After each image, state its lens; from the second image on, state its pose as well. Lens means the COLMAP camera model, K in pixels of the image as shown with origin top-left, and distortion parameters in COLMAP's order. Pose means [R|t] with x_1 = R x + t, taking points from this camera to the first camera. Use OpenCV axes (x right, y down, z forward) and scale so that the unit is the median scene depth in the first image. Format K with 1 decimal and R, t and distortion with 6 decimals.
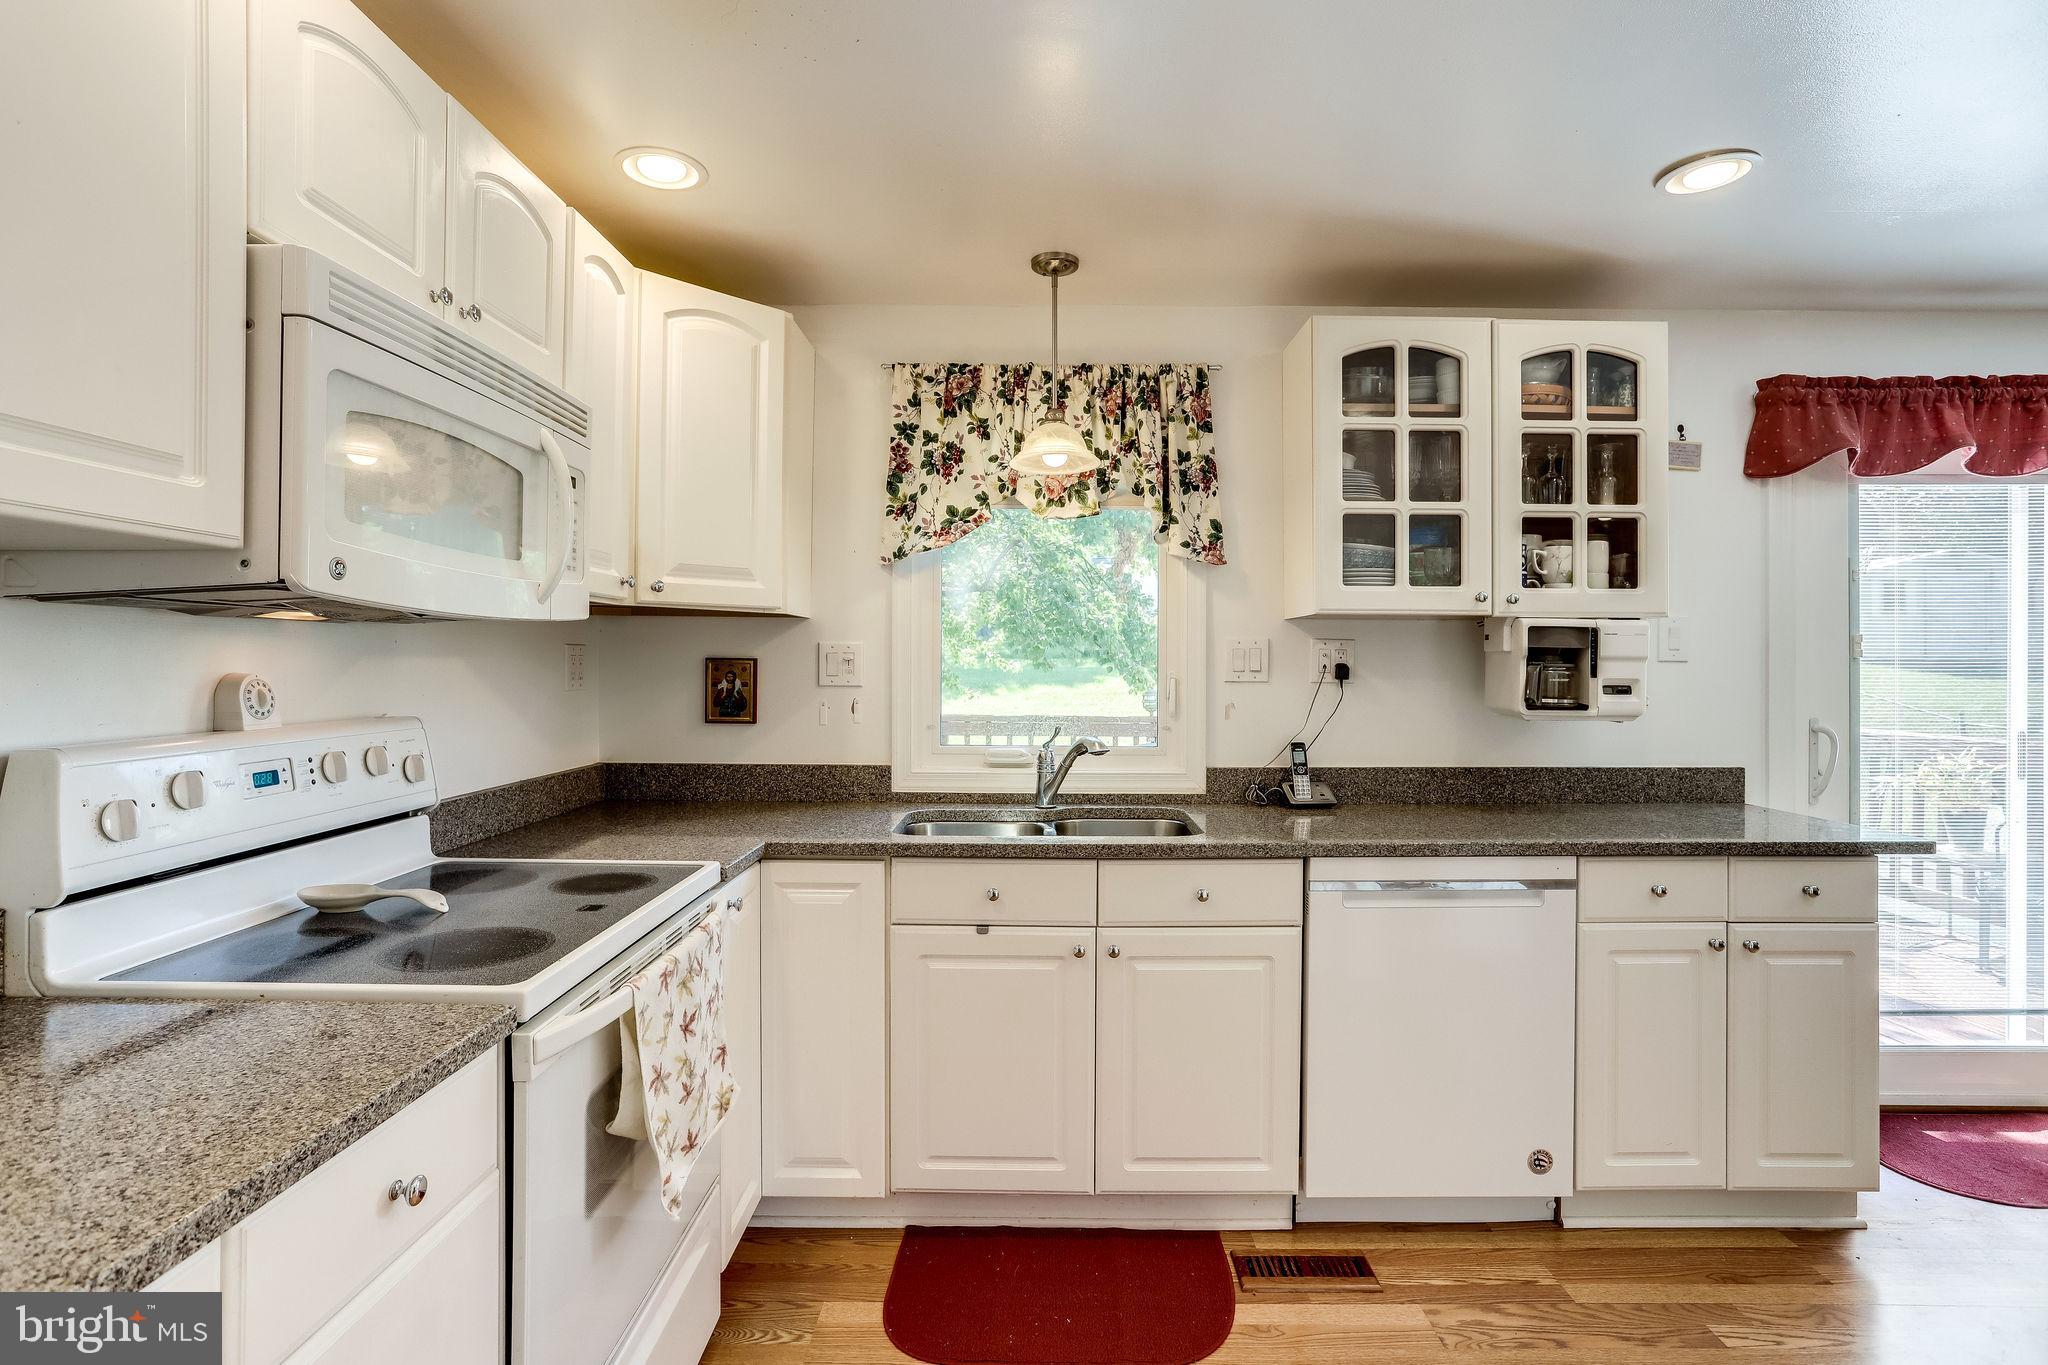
lens RADIAL K [[1005.0, 0, 1034.6], [0, 1005.0, 660.3], [0, 0, 1]] dist [-0.056870, 0.032372]
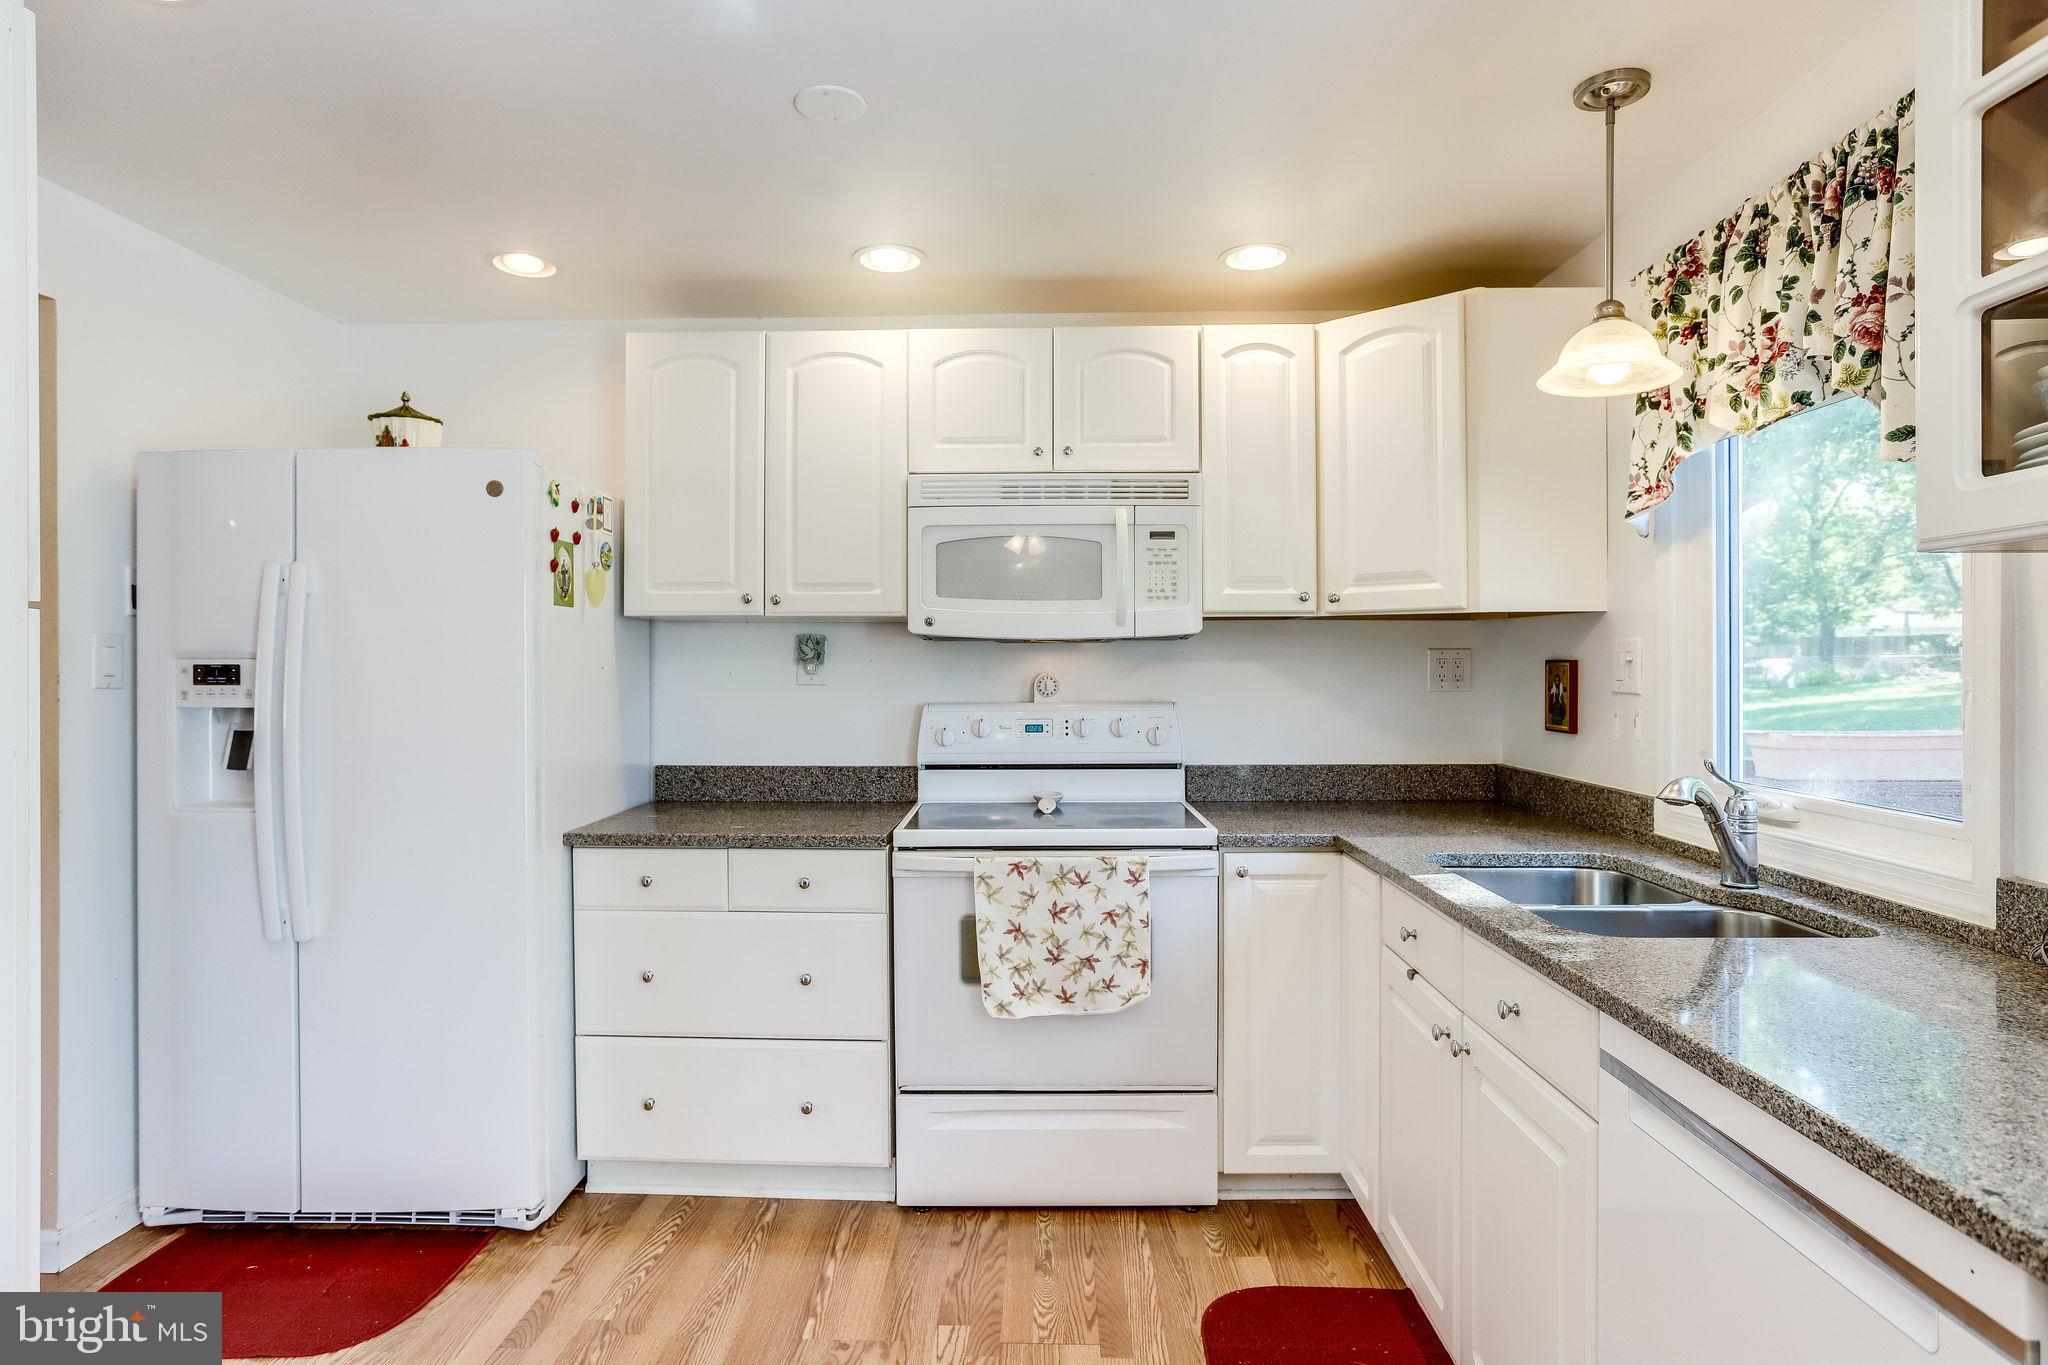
lens RADIAL K [[1108.8, 0, 1018.0], [0, 1108.8, 662.6], [0, 0, 1]] dist [-0.057437, 0.045777]
pose [[-0.023274, -0.007341, -0.999702, 0.717986], [0.004842, 0.999960, -0.007455, 0.005424], [0.999717, -0.005014, -0.023238, 0.546678]]
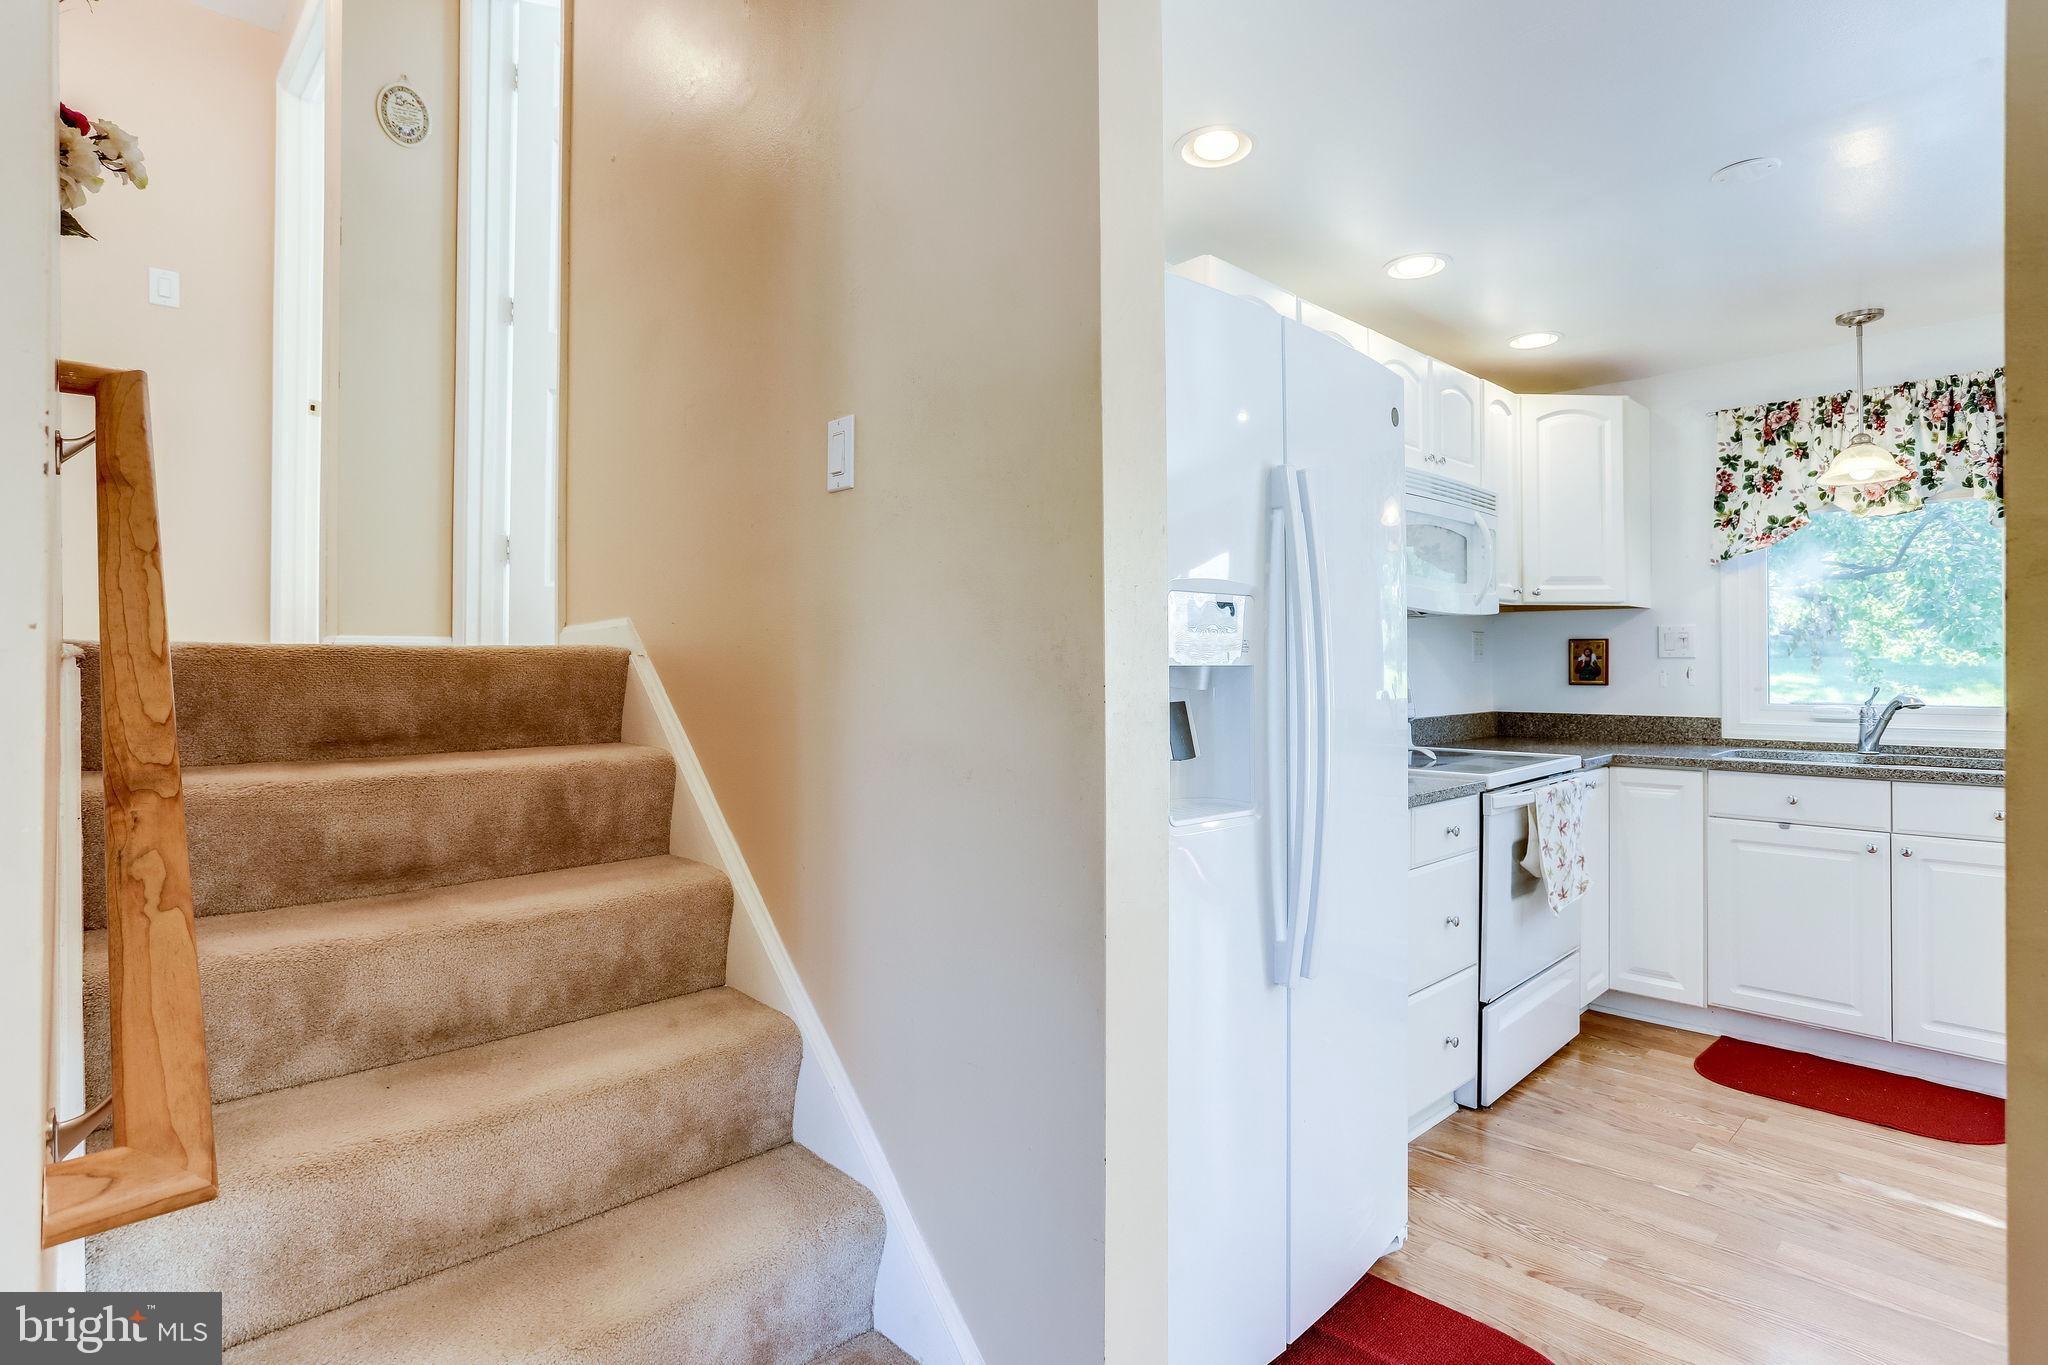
lens RADIAL K [[1026.0, 0, 1019.0], [0, 1026.0, 661.7], [0, 0, 1]] dist [-0.046642, 0.024406]
pose [[0.690115, -0.010816, -0.723619, 0.181703], [0.009034, 0.999939, -0.006330, 0.032306], [0.723643, -0.002168, 0.690171, -0.584197]]
